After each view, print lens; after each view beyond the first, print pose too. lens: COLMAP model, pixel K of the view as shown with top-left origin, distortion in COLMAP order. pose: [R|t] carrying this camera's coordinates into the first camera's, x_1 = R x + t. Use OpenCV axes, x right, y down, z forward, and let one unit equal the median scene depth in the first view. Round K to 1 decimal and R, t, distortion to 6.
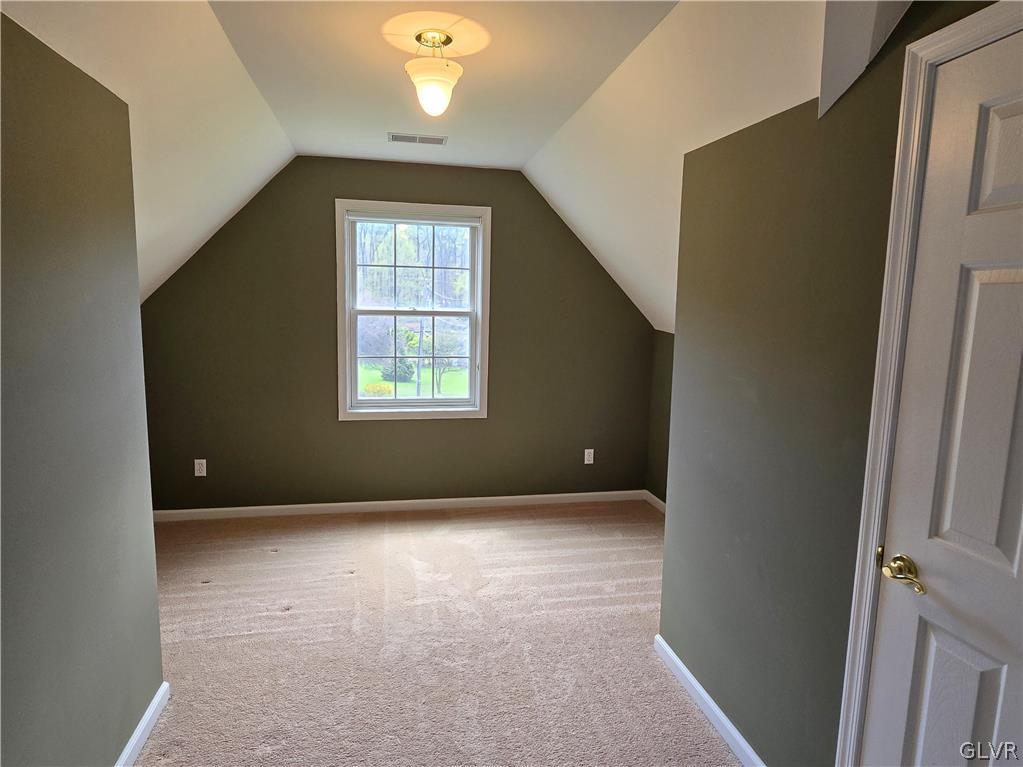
lens RADIAL K [[607.7, 0, 517.7], [0, 607.7, 383.8], [0, 0, 1]] dist [0.003208, -0.005972]
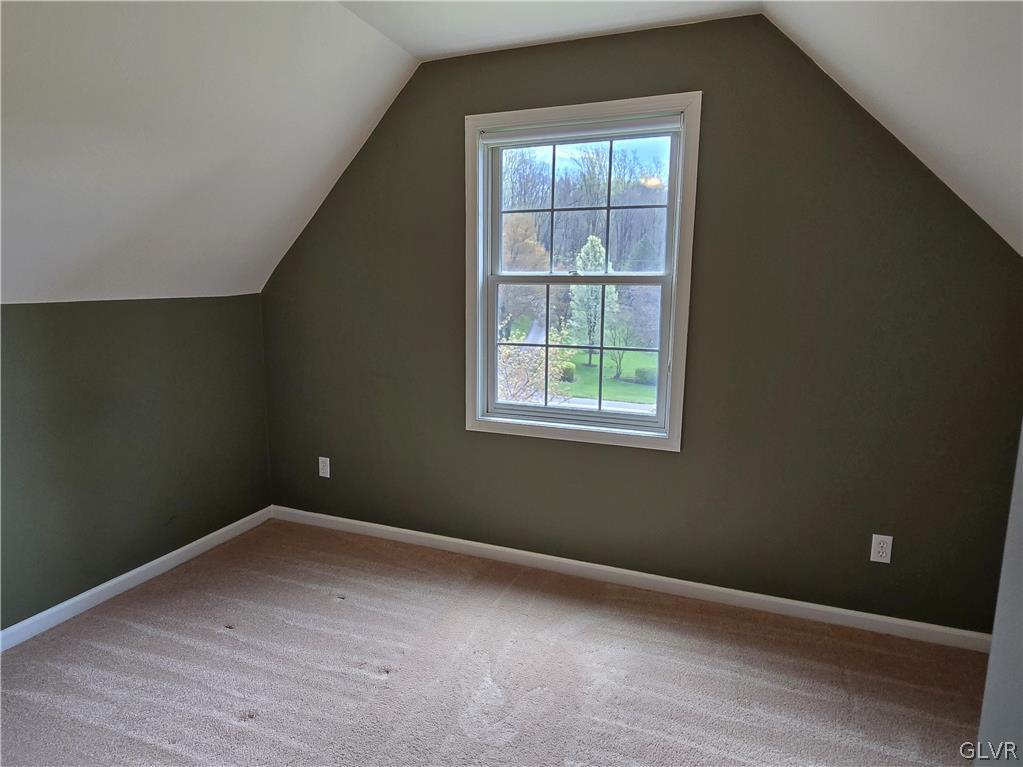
lens RADIAL K [[607.7, 0, 500.2], [0, 607.7, 380.9], [0, 0, 1]] dist [0.003208, -0.005972]
pose [[0.834478, 0.072130, -0.546300, 0.131675], [-0.063133, 0.997382, 0.035252, -0.026124], [0.547413, 0.005072, 0.836847, 0.417262]]
